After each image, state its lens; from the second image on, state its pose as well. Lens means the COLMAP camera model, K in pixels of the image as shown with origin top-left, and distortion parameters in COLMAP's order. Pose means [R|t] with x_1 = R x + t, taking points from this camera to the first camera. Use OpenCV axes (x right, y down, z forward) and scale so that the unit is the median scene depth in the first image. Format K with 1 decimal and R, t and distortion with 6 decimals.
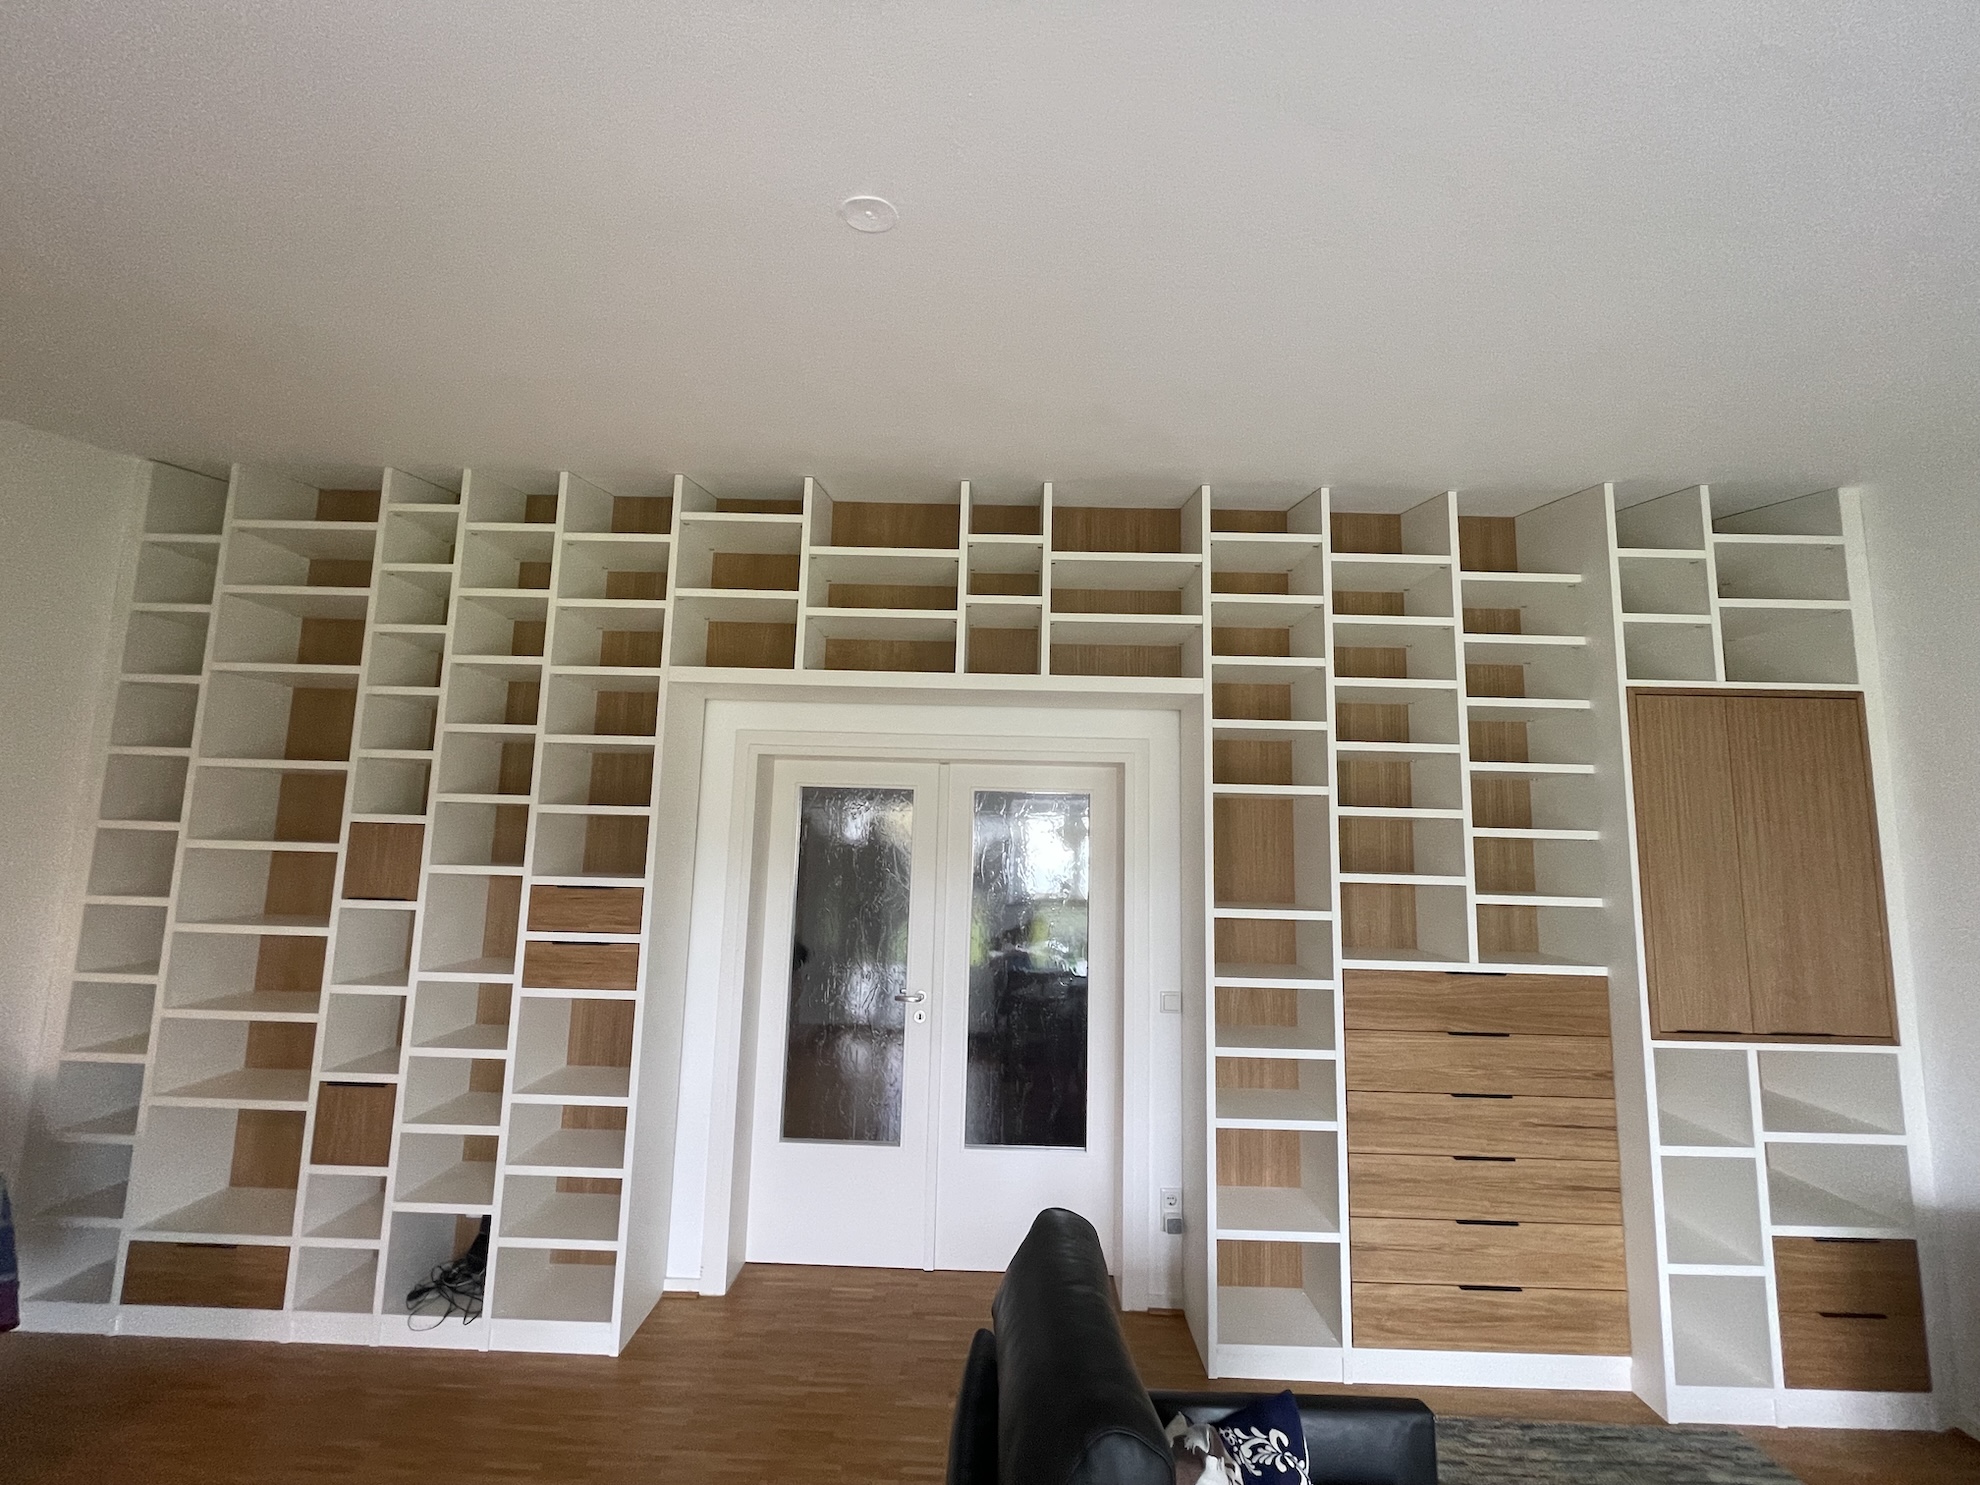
lens RADIAL K [[795.1, 0, 992.0], [0, 795.1, 742.4], [0, 0, 1]] dist [-0.003472, 0.000136]
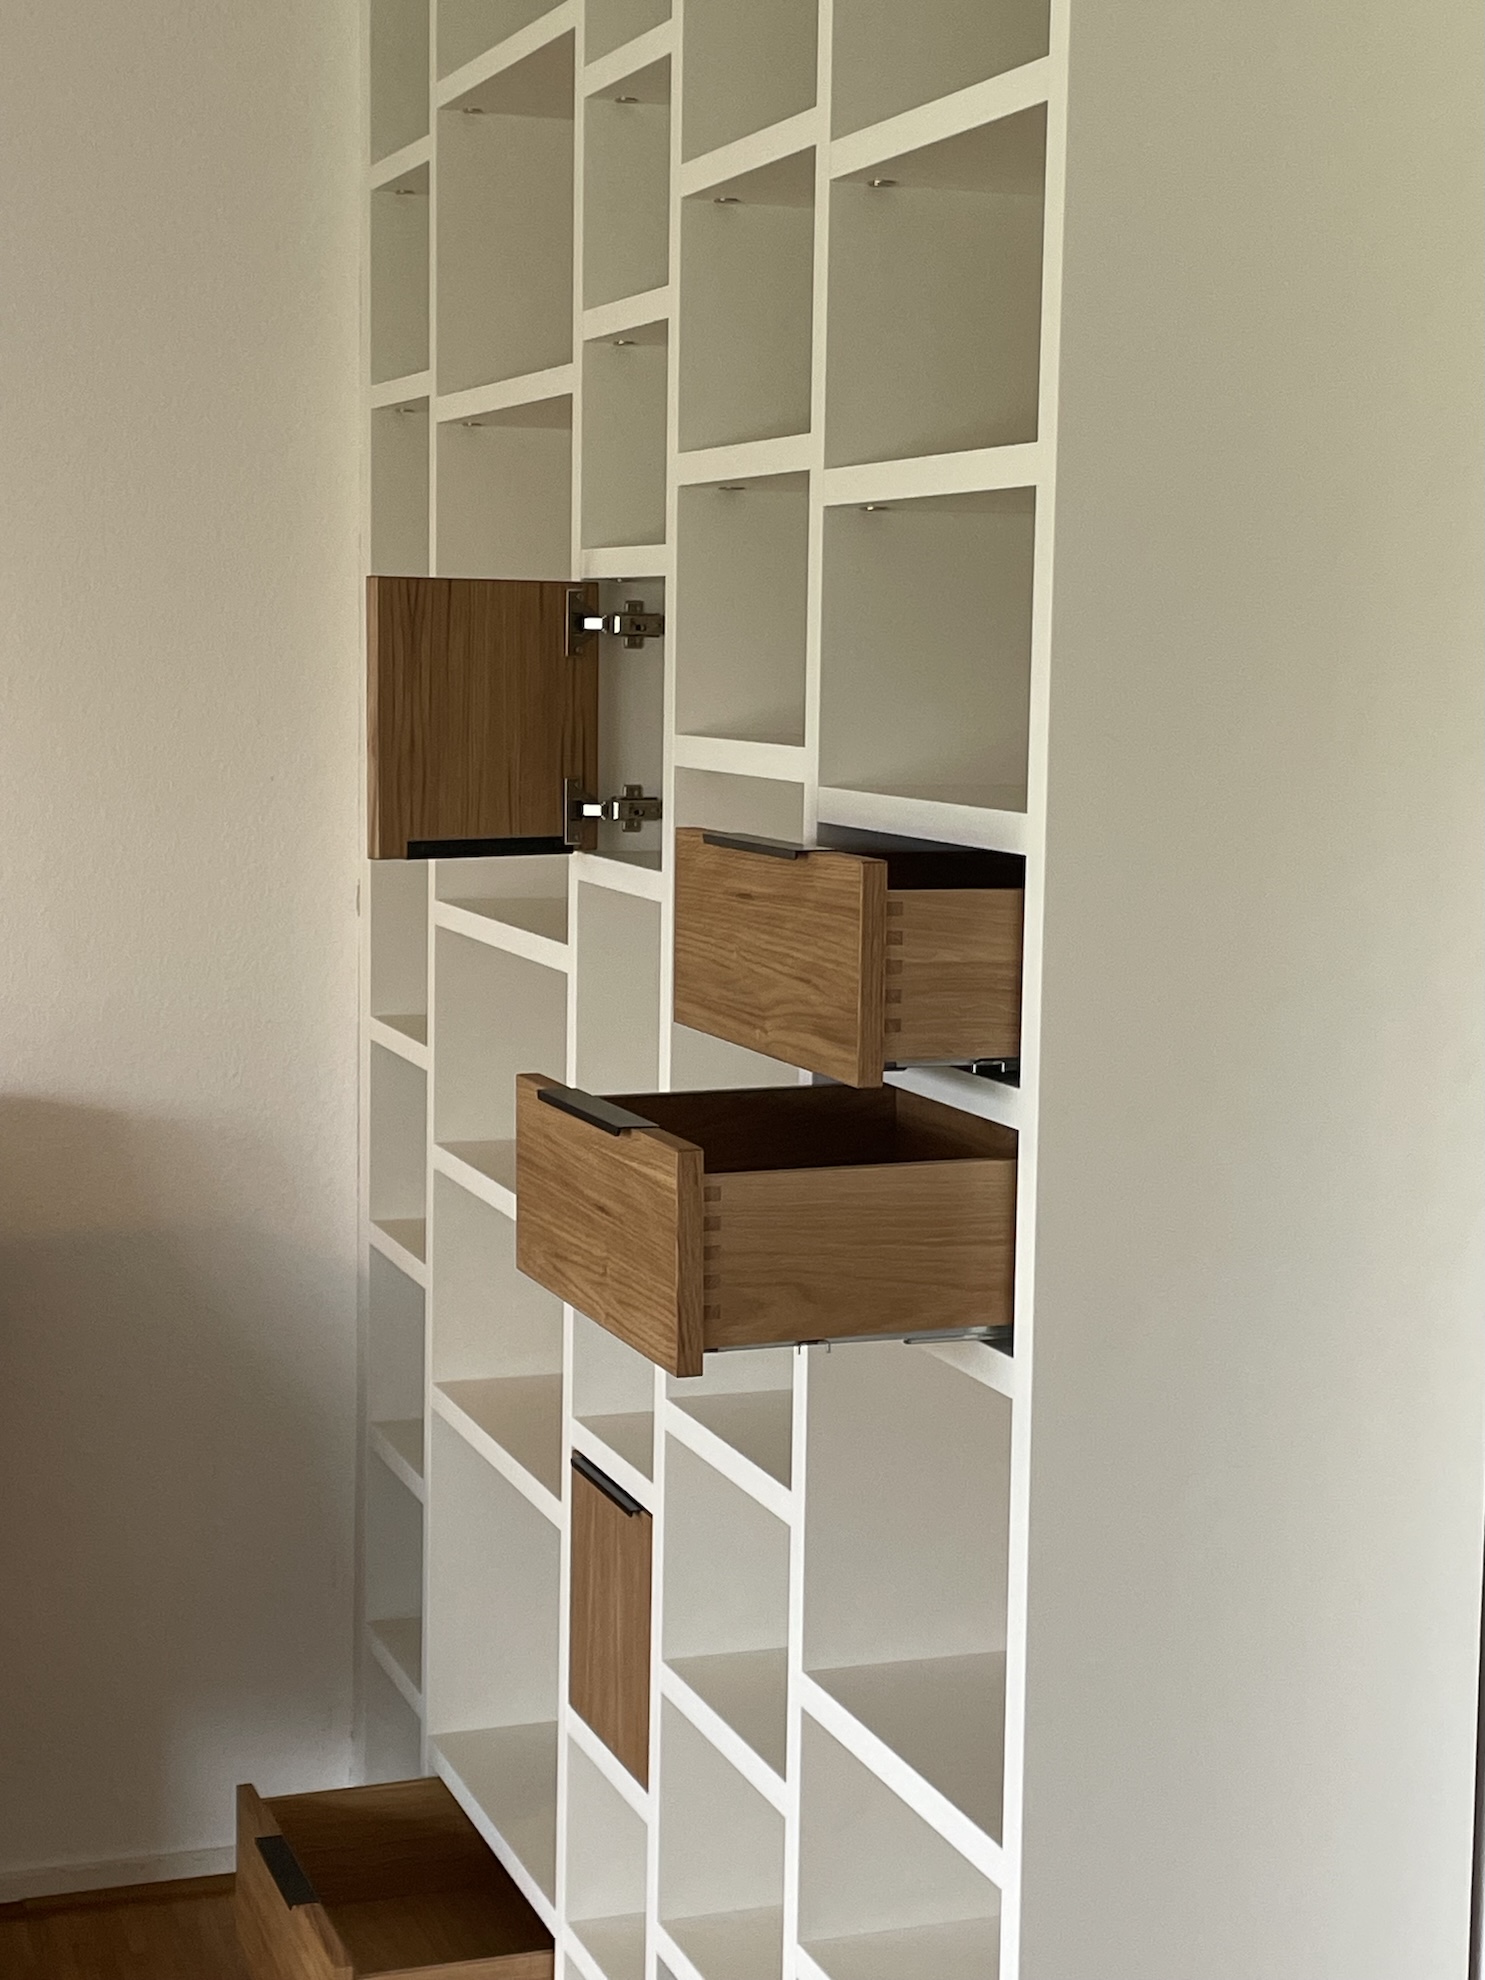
lens RADIAL K [[3153.3, 0, 740.6], [0, 3153.3, 989.3], [0, 0, 1]] dist [0.064767, 0.000000]
pose [[0.342734, 0.083829, -0.935685, 0.264175], [0.109067, 0.985725, 0.128263, 0.106654], [0.933080, -0.146013, 0.328699, 0.669056]]
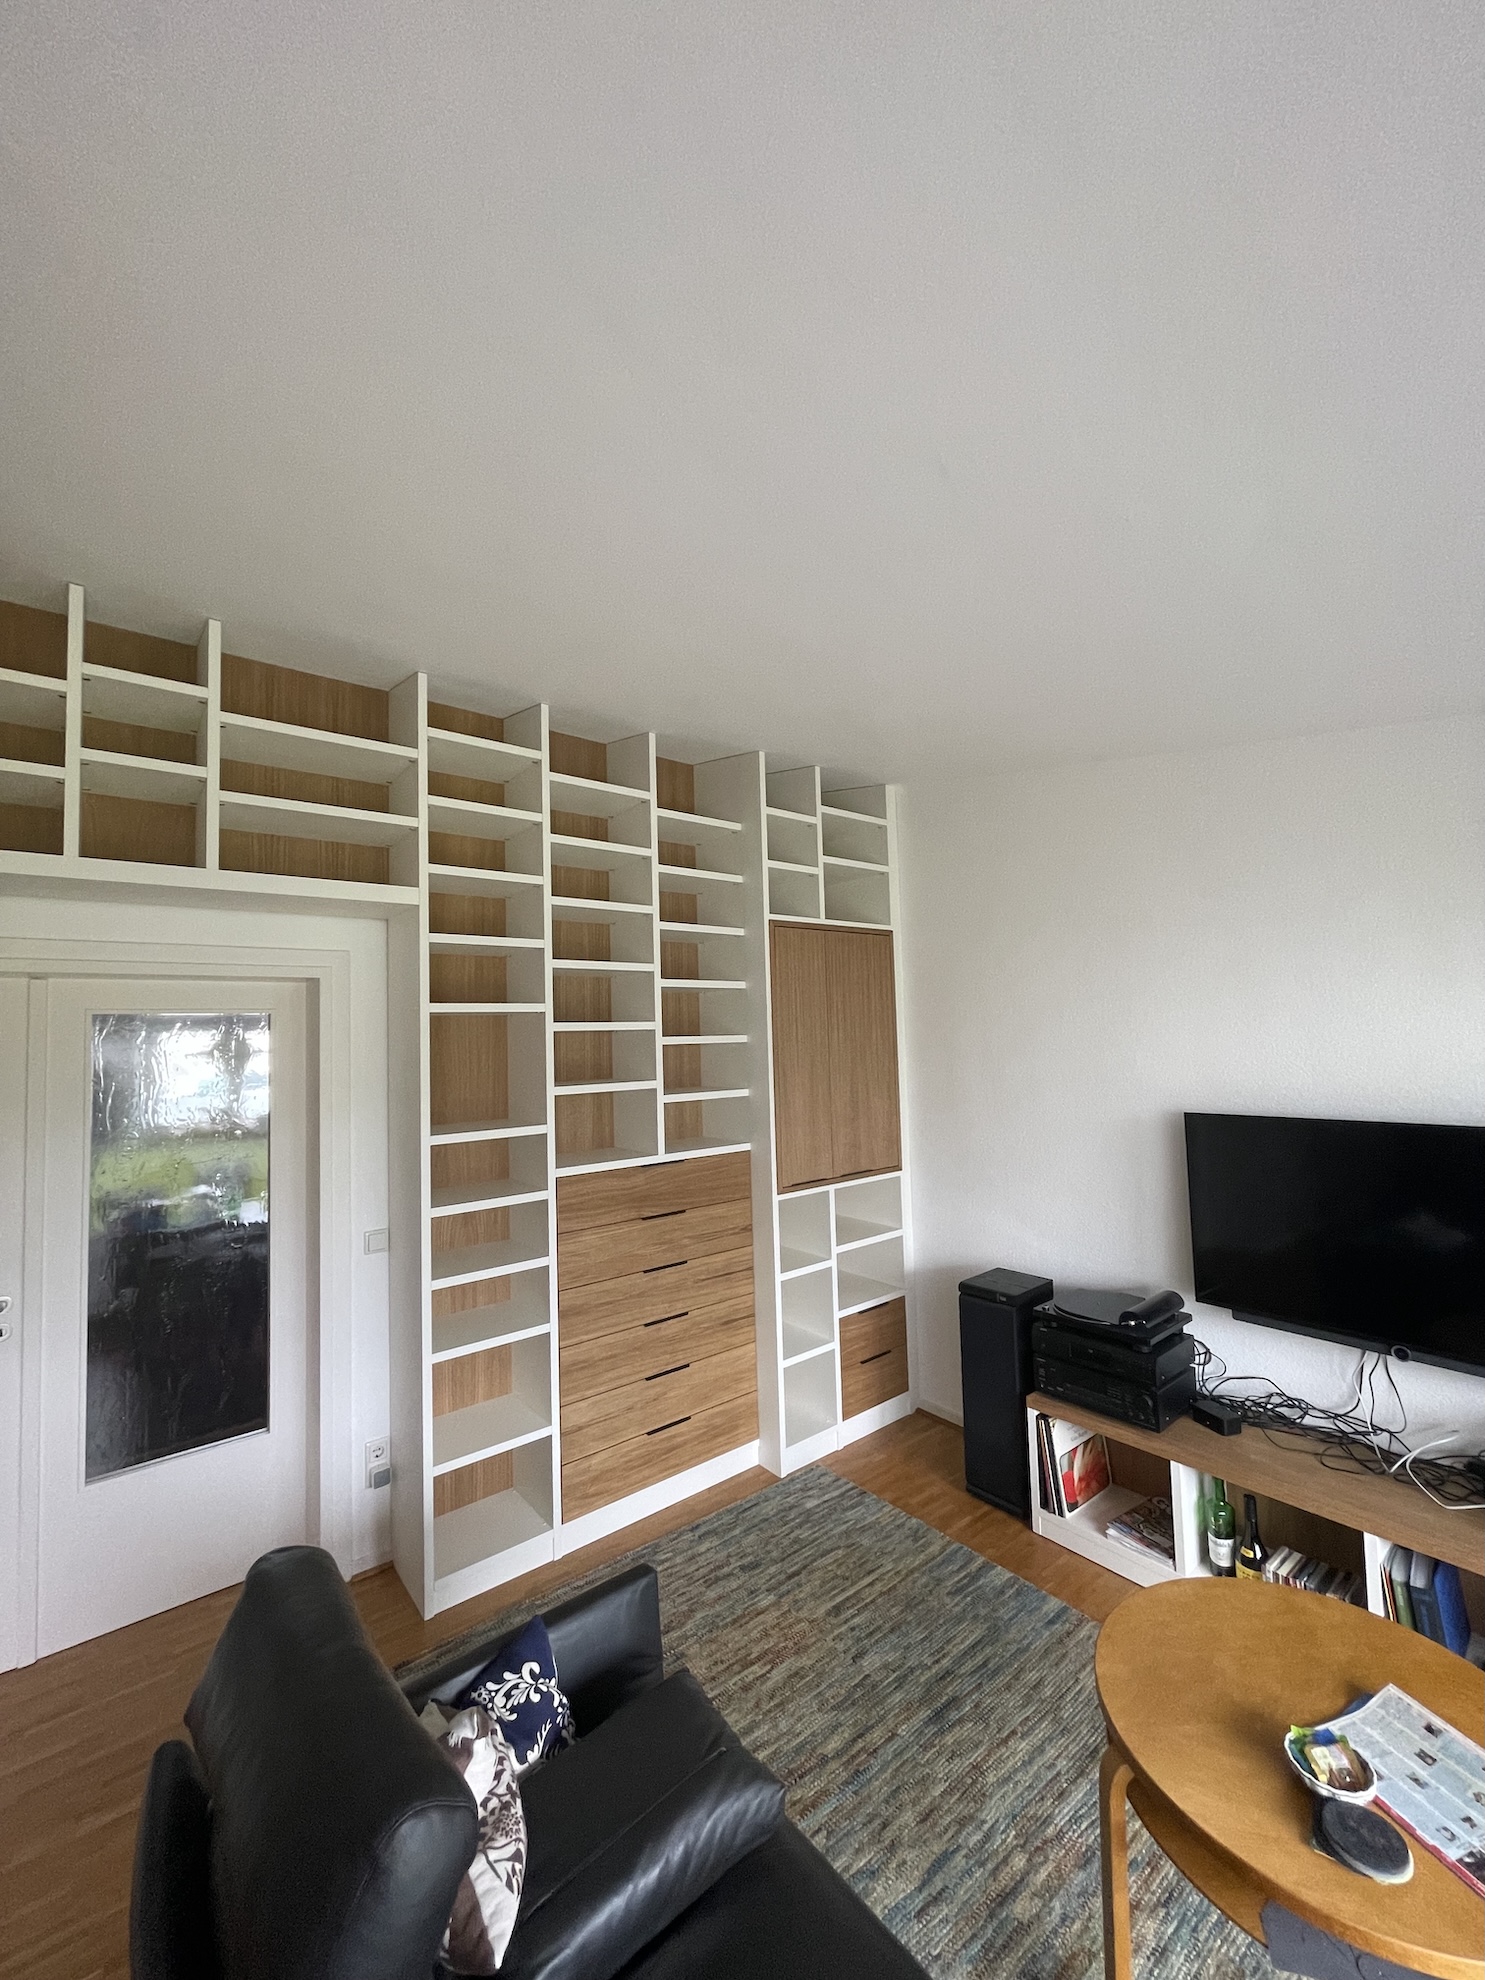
lens RADIAL K [[795.1, 0, 740.9], [0, 795.1, 992.2], [0, 0, 1]] dist [-0.003472, 0.000136]
pose [[0.771483, -0.011631, 0.636144, -0.031590], [-0.028636, 0.998185, 0.052979, -0.020144], [-0.635606, -0.059089, 0.769749, 0.055272]]
